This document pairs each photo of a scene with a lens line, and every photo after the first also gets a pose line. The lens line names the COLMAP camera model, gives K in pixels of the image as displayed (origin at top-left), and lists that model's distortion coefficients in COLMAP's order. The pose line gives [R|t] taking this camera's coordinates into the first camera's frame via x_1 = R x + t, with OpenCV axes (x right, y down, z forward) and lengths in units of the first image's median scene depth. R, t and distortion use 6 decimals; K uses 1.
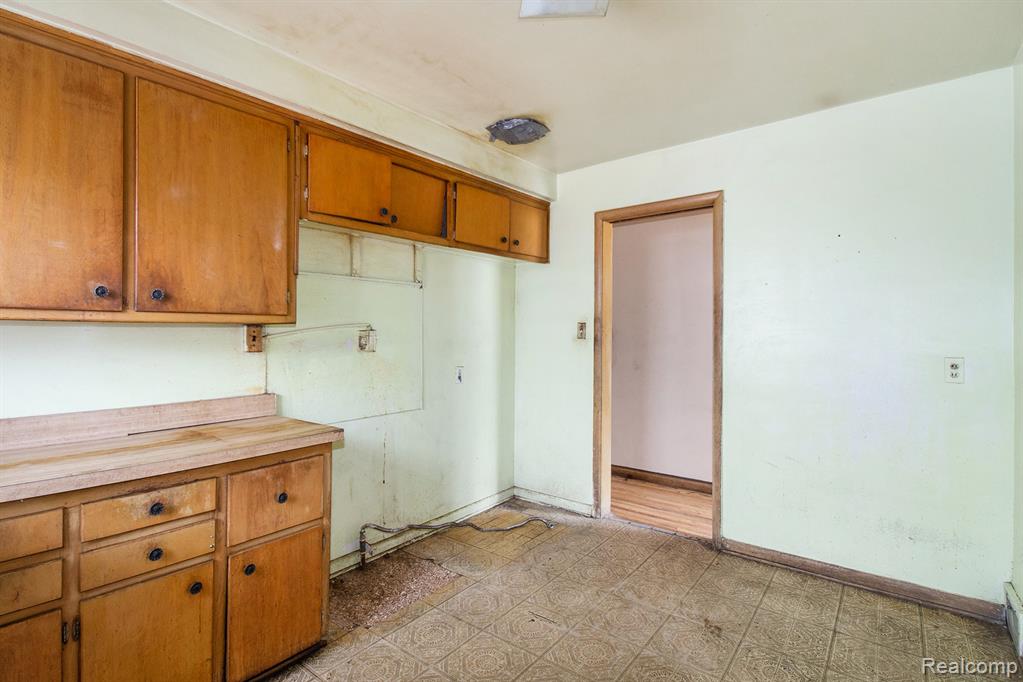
lens RADIAL K [[508.6, 0, 514.3], [0, 508.6, 335.2], [0, 0, 1]] dist [0.009551, -0.009538]
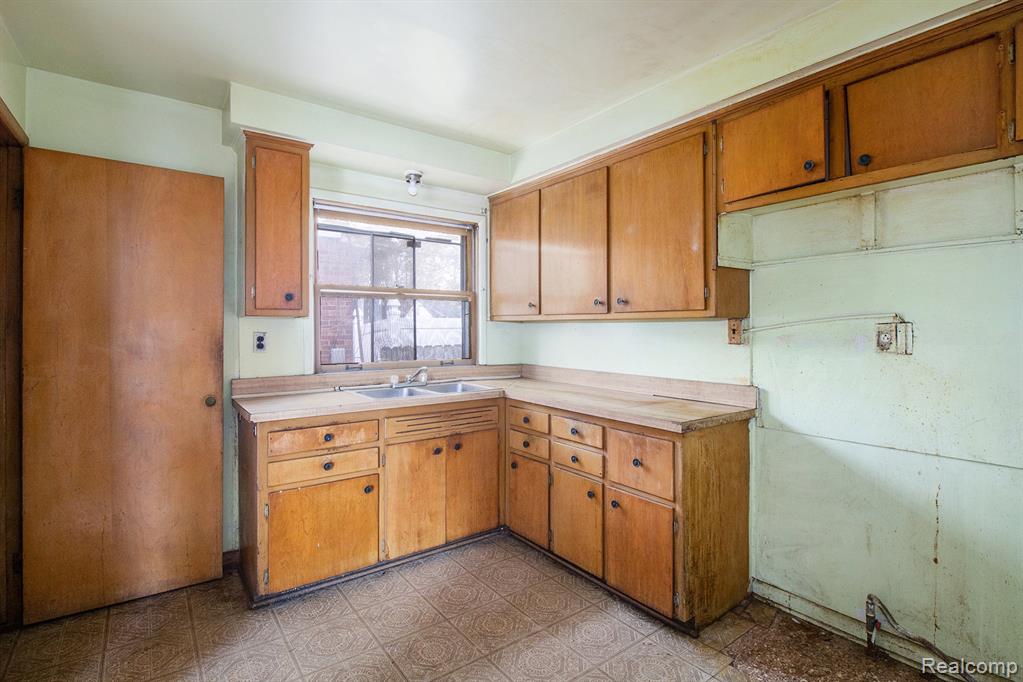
lens RADIAL K [[508.6, 0, 533.8], [0, 508.6, 324.3], [0, 0, 1]] dist [0.009551, -0.009538]
pose [[-0.261284, -0.003601, -0.965255, 0.679444], [-0.005587, 0.999982, -0.002218, -0.004173], [0.965246, 0.004813, -0.261300, 0.944226]]
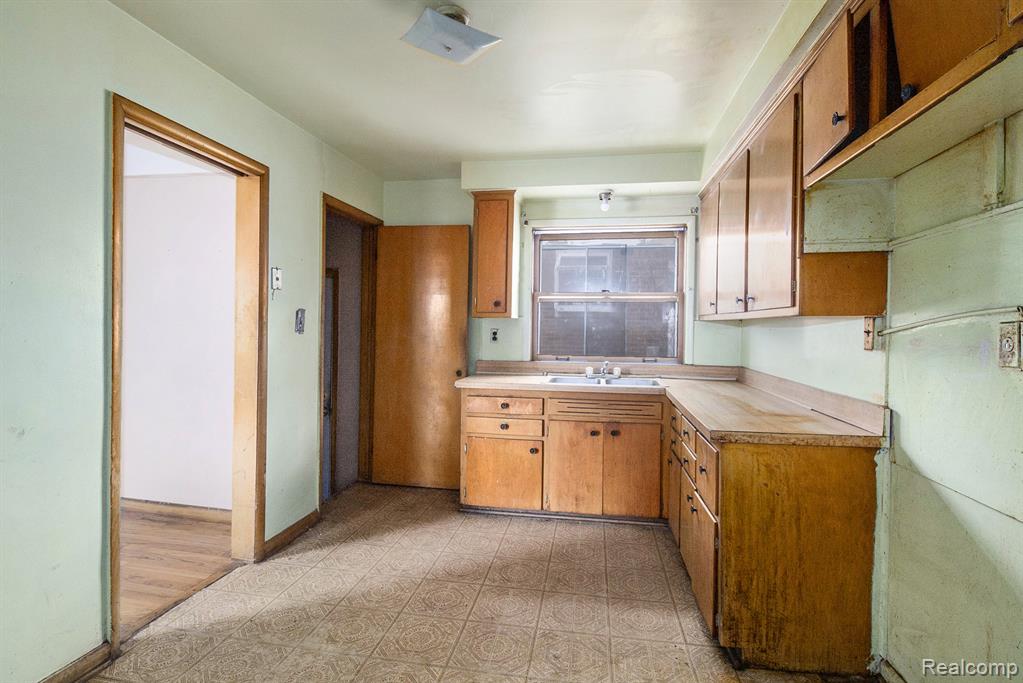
lens RADIAL K [[508.6, 0, 507.6], [0, 508.6, 331.7], [0, 0, 1]] dist [0.009551, -0.009538]
pose [[-0.889075, -0.001615, -0.457759, 0.407989], [-0.010592, 0.999799, 0.017045, -0.004815], [0.457639, 0.020003, -0.888913, 1.582286]]
